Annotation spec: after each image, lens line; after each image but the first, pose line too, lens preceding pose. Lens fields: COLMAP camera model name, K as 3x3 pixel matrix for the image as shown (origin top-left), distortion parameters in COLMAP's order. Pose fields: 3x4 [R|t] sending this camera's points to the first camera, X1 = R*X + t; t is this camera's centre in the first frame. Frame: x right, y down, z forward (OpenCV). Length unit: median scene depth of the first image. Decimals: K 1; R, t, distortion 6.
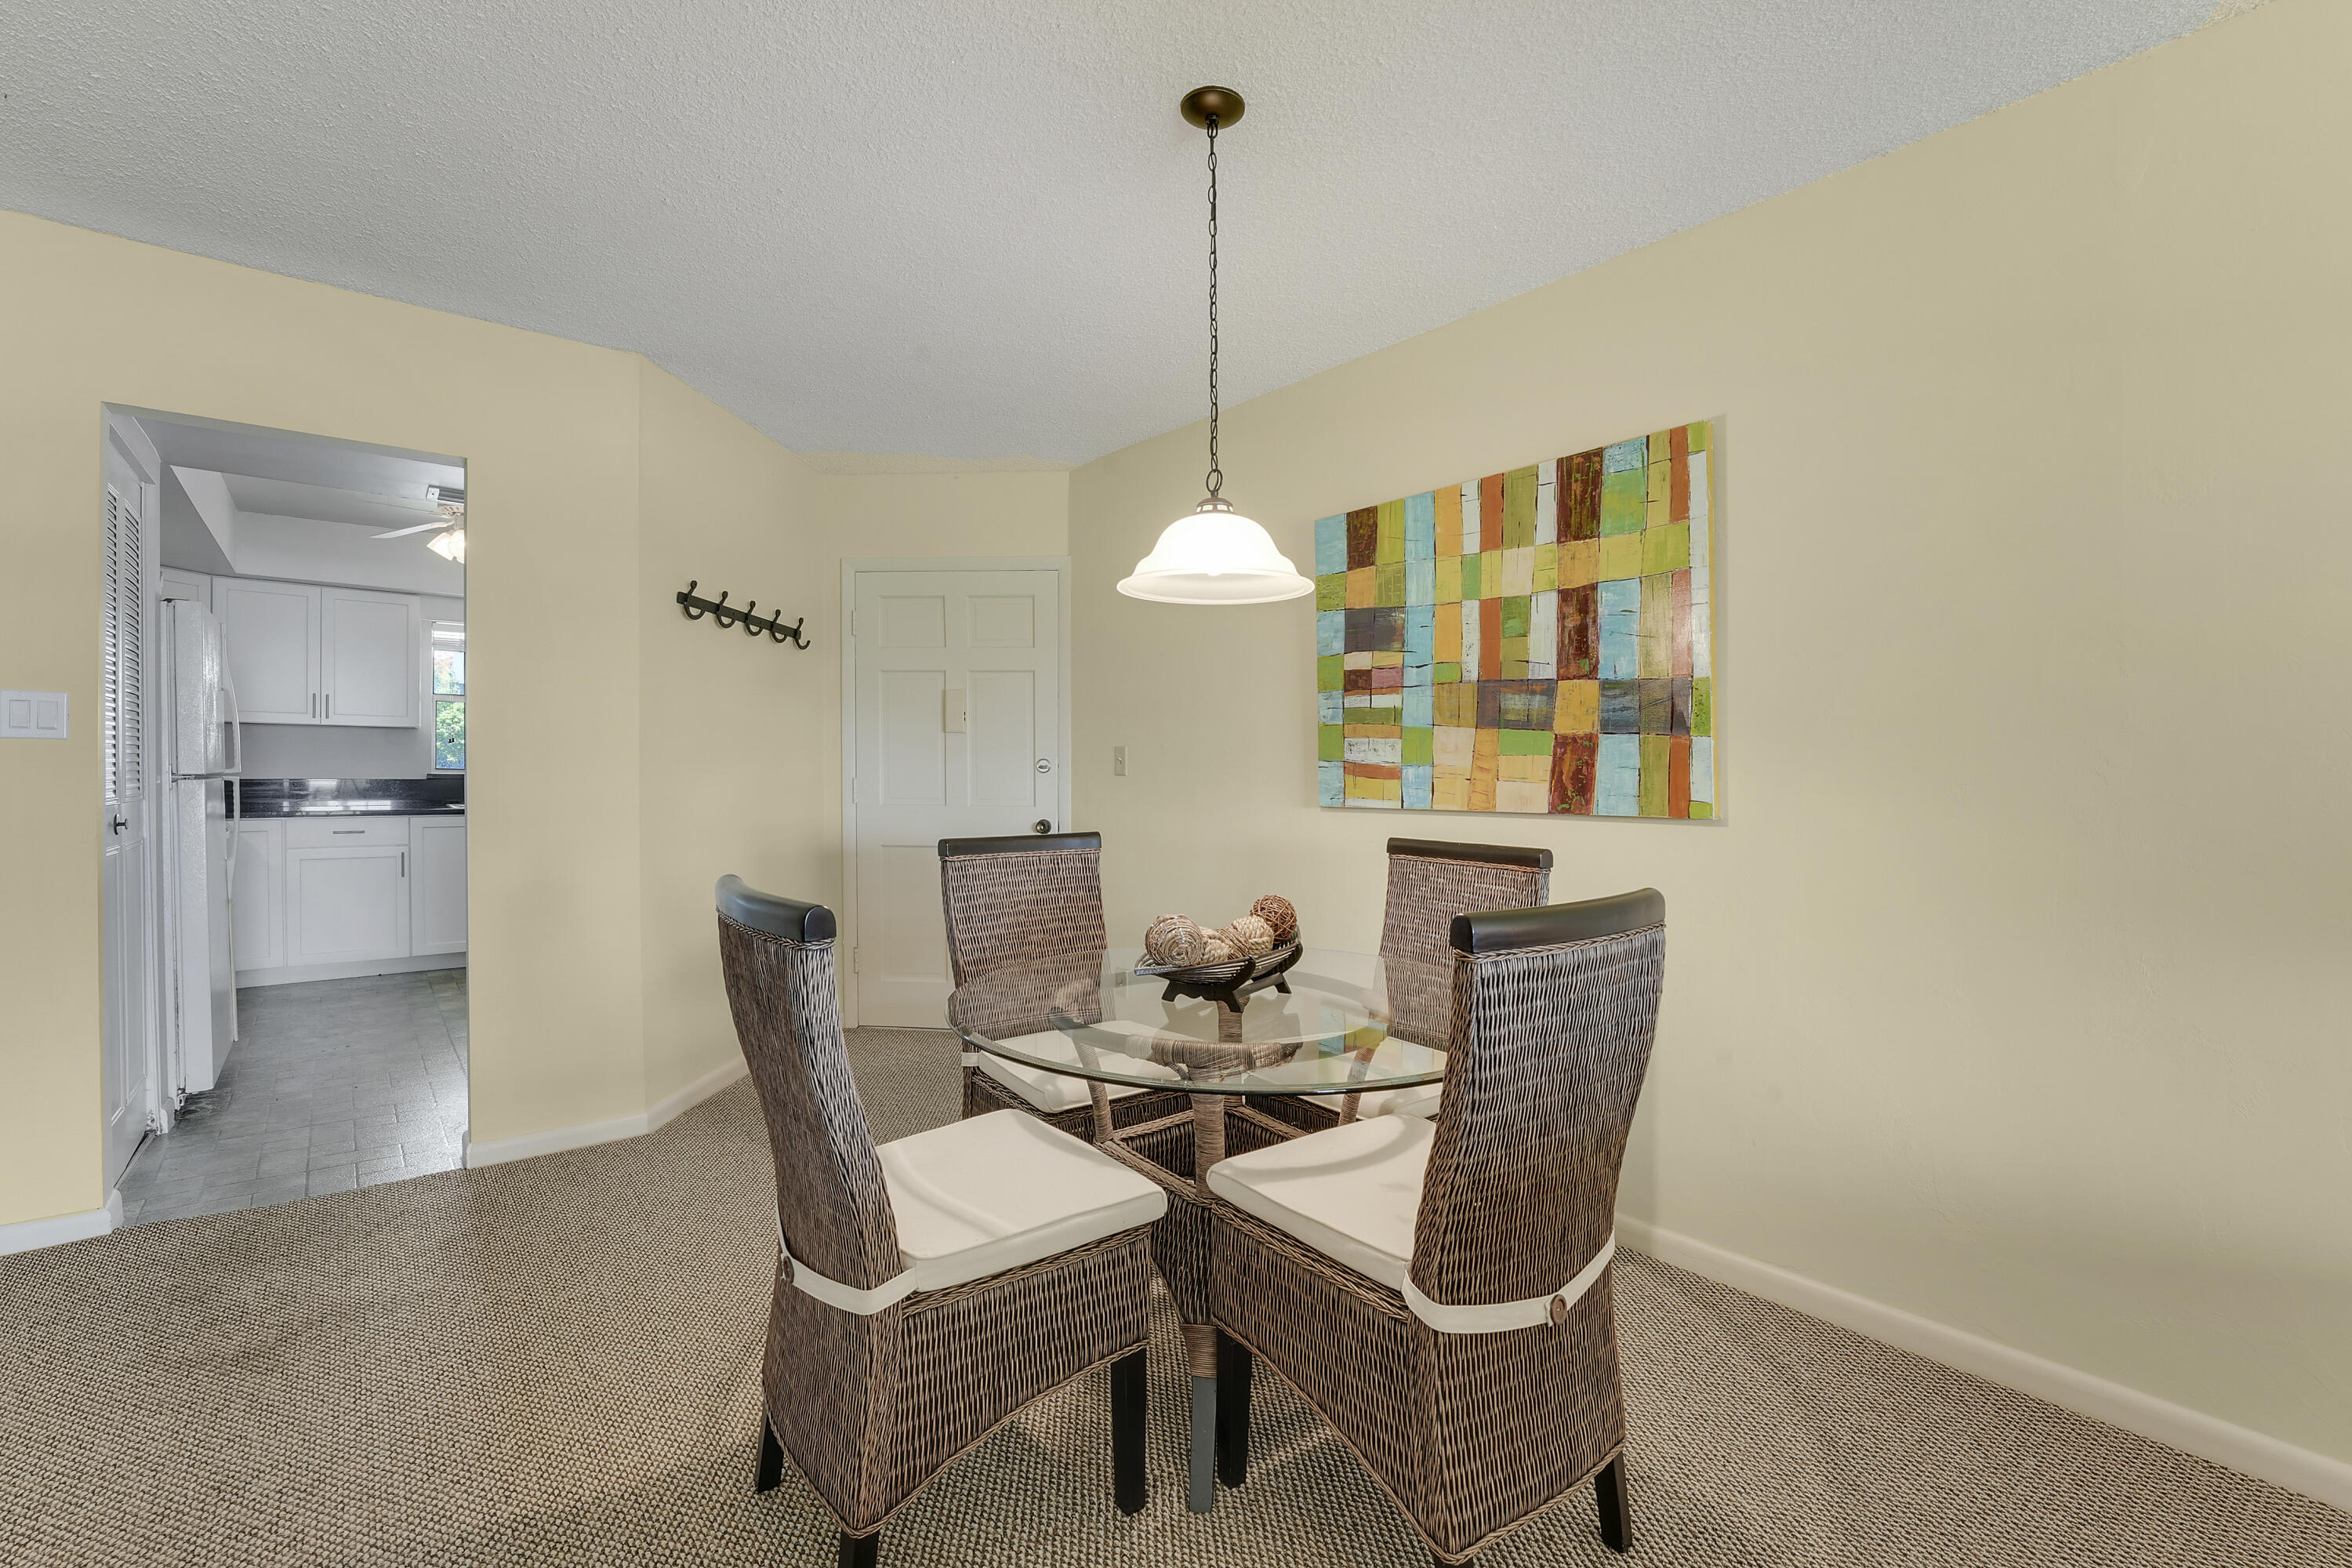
lens RADIAL K [[991.9, 0, 1134.9], [0, 991.9, 772.1], [0, 0, 1]] dist [-0.021771, 0.001548]
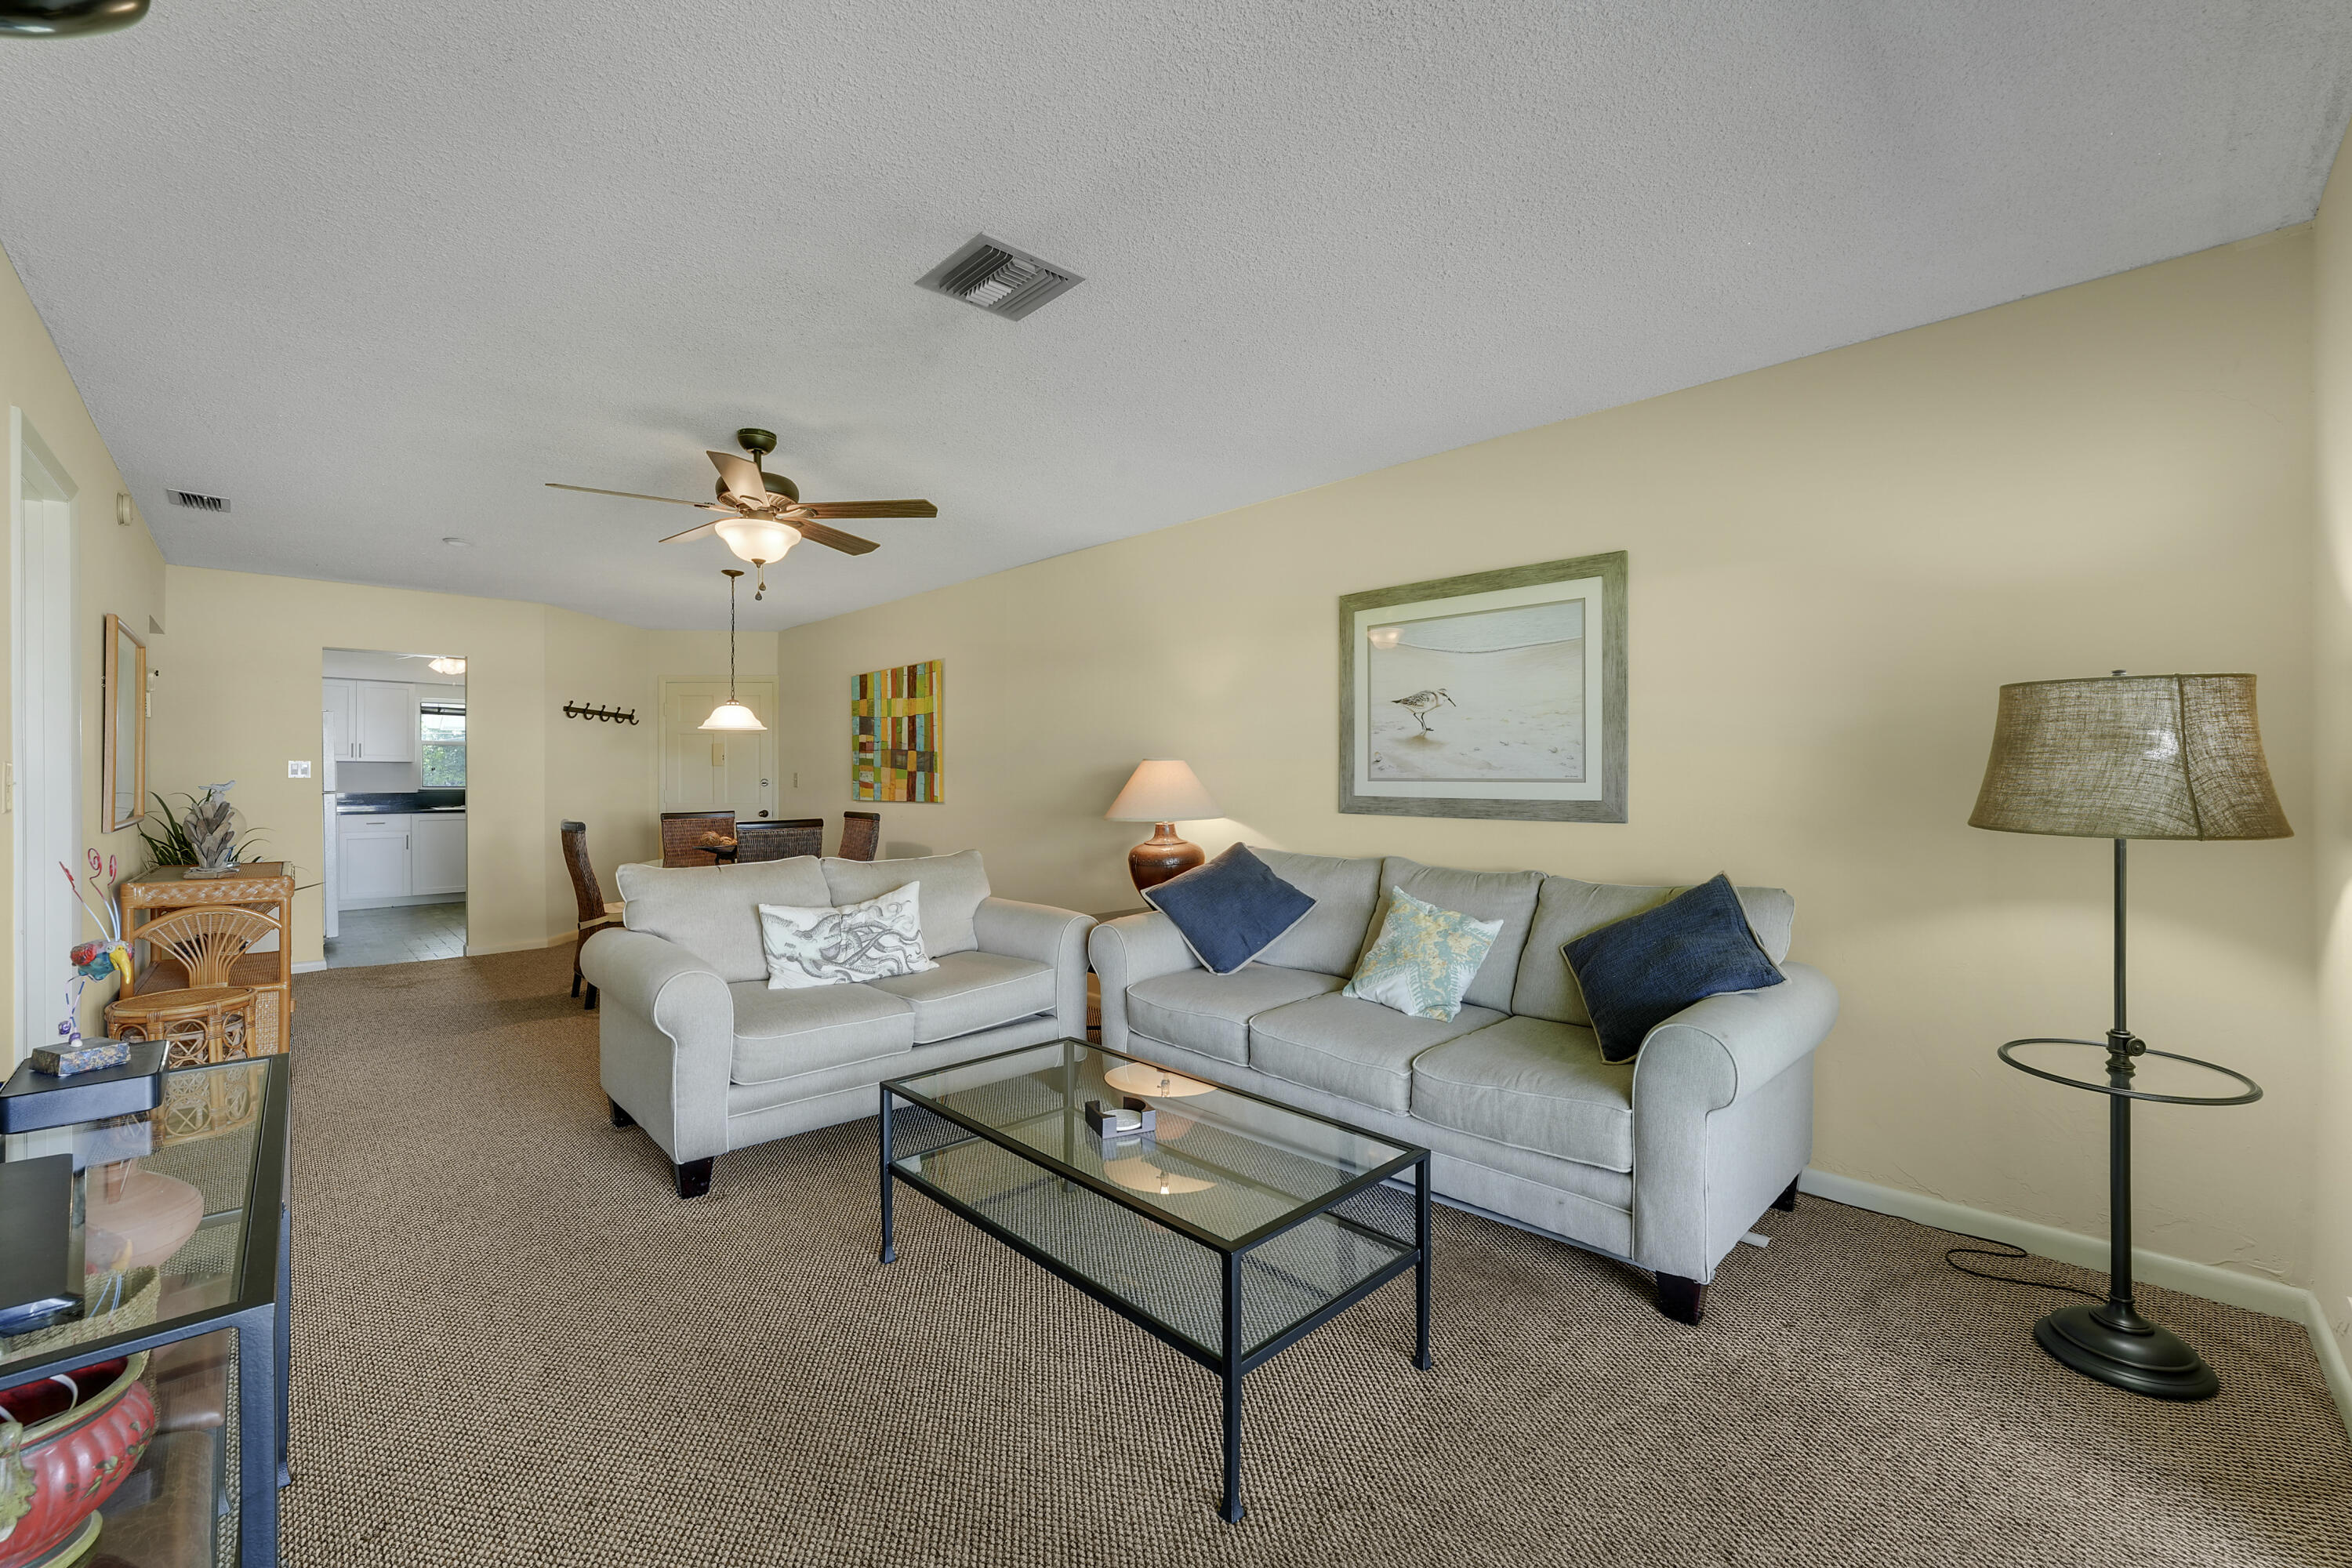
lens RADIAL K [[991.9, 0, 1164.5], [0, 991.9, 774.4], [0, 0, 1]] dist [-0.021771, 0.001548]
pose [[0.996921, -0.006214, 0.078166, 0.817668], [0.006762, 0.999954, -0.006742, -0.006812], [-0.078120, 0.007249, 0.996918, -1.511111]]
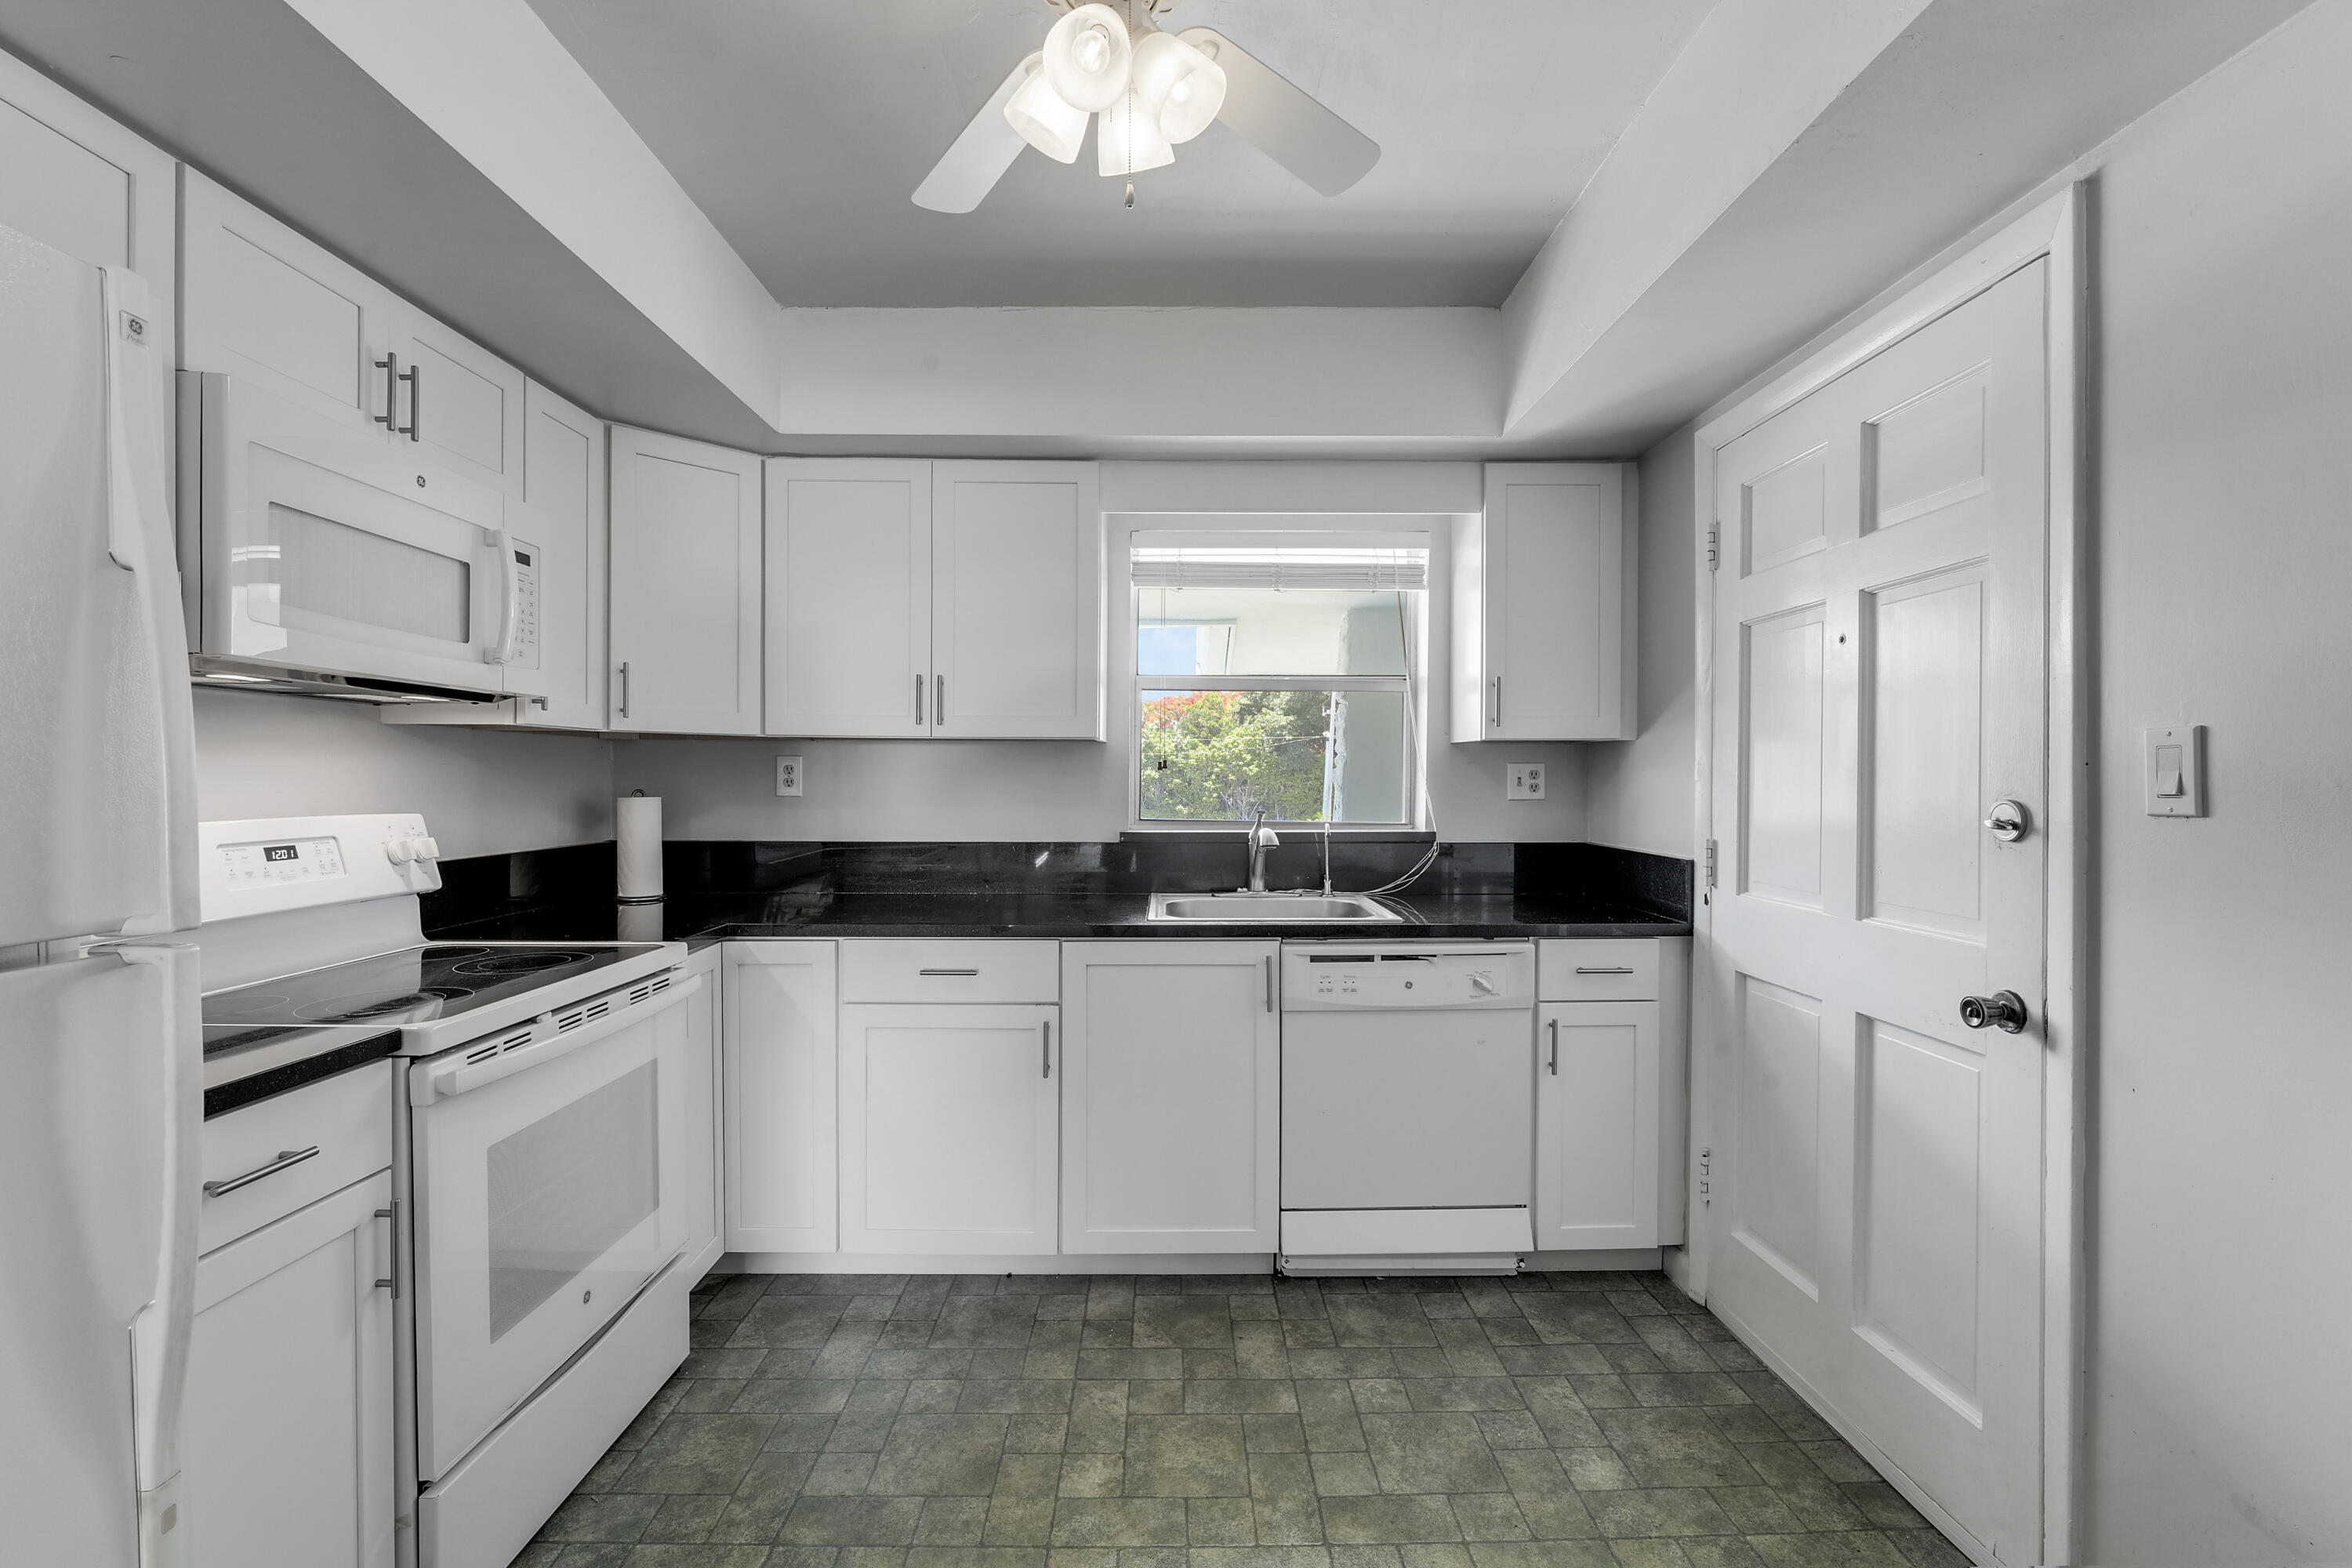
lens RADIAL K [[991.9, 0, 1170.9], [0, 991.9, 809.2], [0, 0, 1]] dist [-0.021771, 0.001548]
pose [[0.783368, 0.005386, -0.621535, -0.814603], [0.000178, 0.999960, 0.008890, -0.031649], [0.621558, -0.007075, 0.783336, 1.309148]]
